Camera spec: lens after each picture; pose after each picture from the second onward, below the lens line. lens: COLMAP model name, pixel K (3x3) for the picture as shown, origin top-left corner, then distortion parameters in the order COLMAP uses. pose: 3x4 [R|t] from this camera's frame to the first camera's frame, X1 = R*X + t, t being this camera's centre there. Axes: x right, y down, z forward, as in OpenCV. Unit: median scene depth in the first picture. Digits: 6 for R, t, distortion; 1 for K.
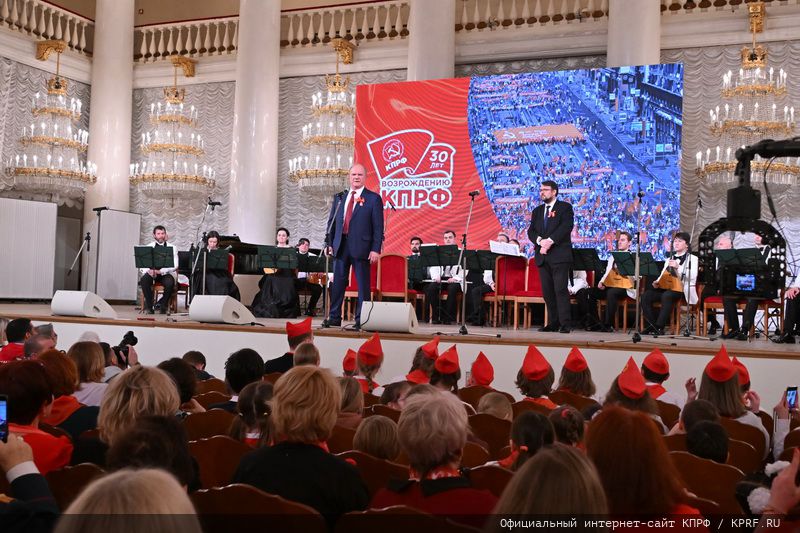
lens RADIAL K [[953.8, 0, 397.9], [0, 953.8, 267.2], [0, 0, 1]] dist [0.025616, 0.000000]
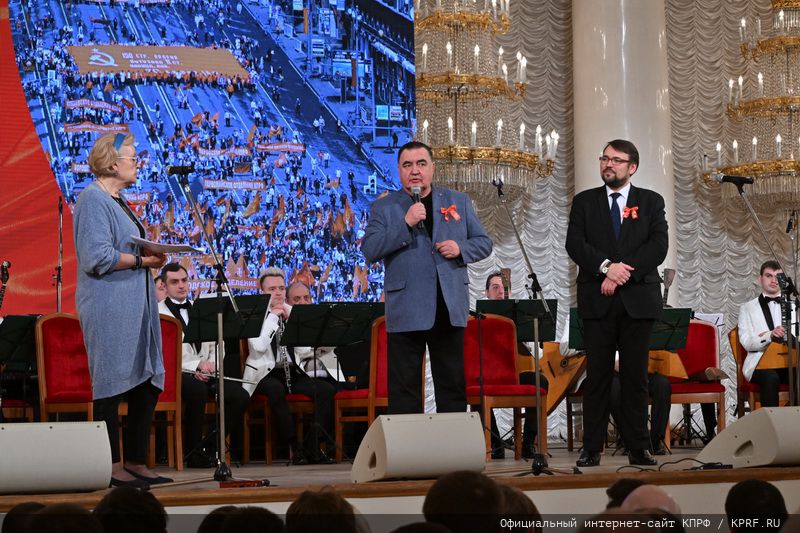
lens RADIAL K [[2116.6, 0, 401.0], [0, 2116.6, 266.7], [0, 0, 1]] dist [0.061360, 0.000000]
pose [[0.616313, 0.009627, 0.787443, -0.589892], [0.015371, 0.999588, -0.024251, -0.009168], [-0.787352, 0.027050, 0.615911, 0.243917]]
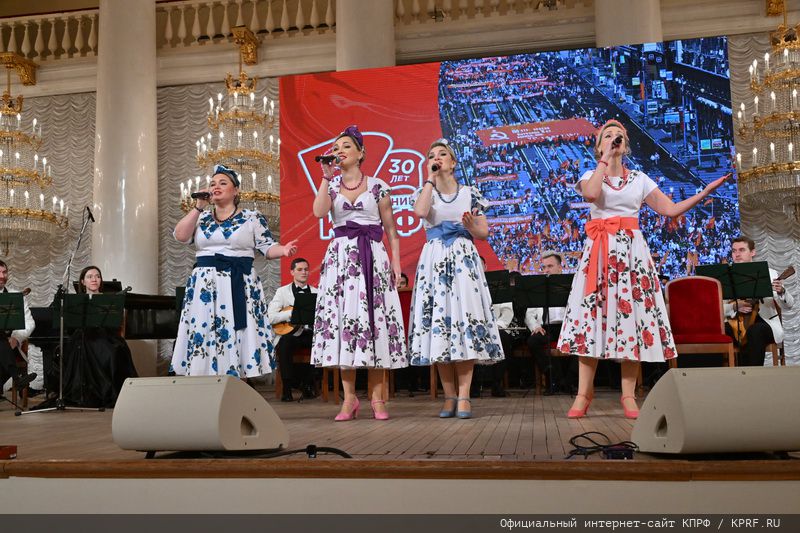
lens RADIAL K [[791.8, 0, 399.4], [0, 791.8, 271.6], [0, 0, 1]] dist [0.027064, 0.000000]
pose [[0.970124, -0.030003, 0.240747, -0.110814], [0.048095, 0.996413, -0.069629, 0.008751], [-0.237794, 0.079128, 0.968087, 0.408067]]
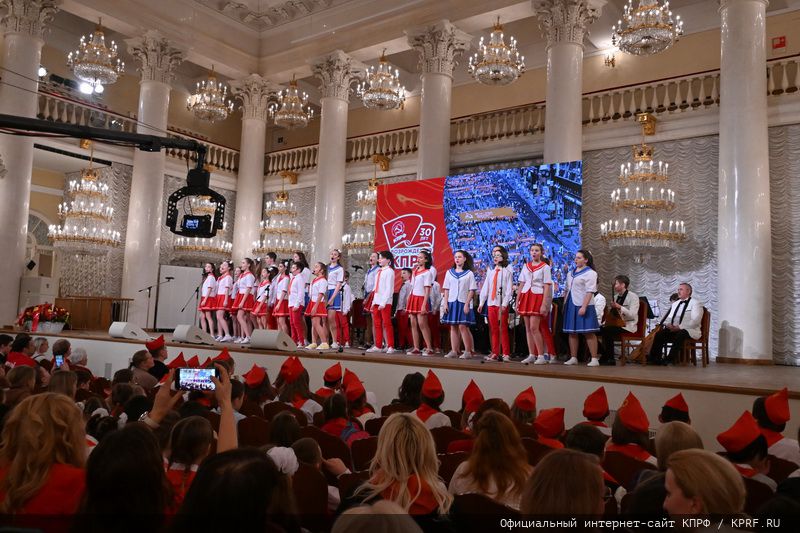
lens RADIAL K [[678.7, 0, 399.9], [0, 678.7, 261.5], [0, 0, 1]] dist [0.043670, 0.004454]
pose [[0.972518, -0.014779, -0.232359, 0.243579], [-0.002712, 0.997197, -0.074774, 0.004883], [0.232812, 0.073349, 0.969752, -0.000631]]
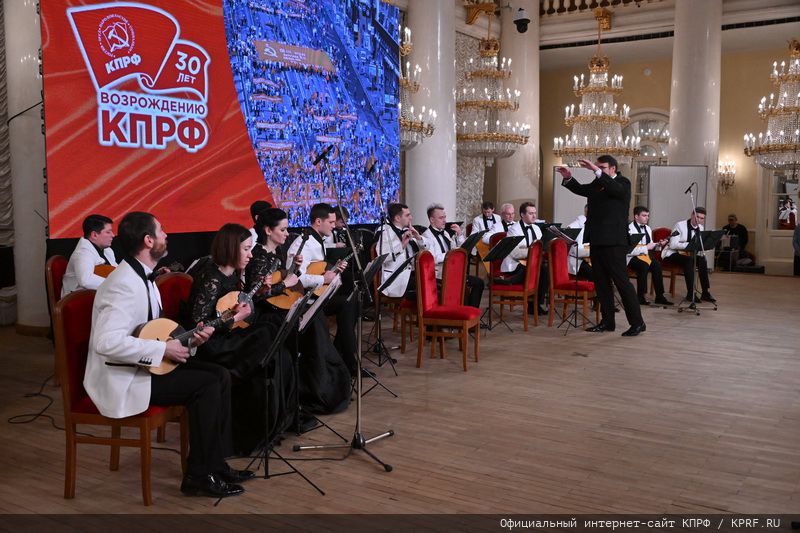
lens RADIAL K [[791.8, 0, 396.7], [0, 791.8, 268.8], [0, 0, 1]] dist [0.027064, 0.000000]
pose [[0.163180, -0.125295, 0.978608, -0.443371], [-0.032021, 0.990708, 0.132183, -0.058492], [-0.986076, -0.052906, 0.157652, 0.786112]]
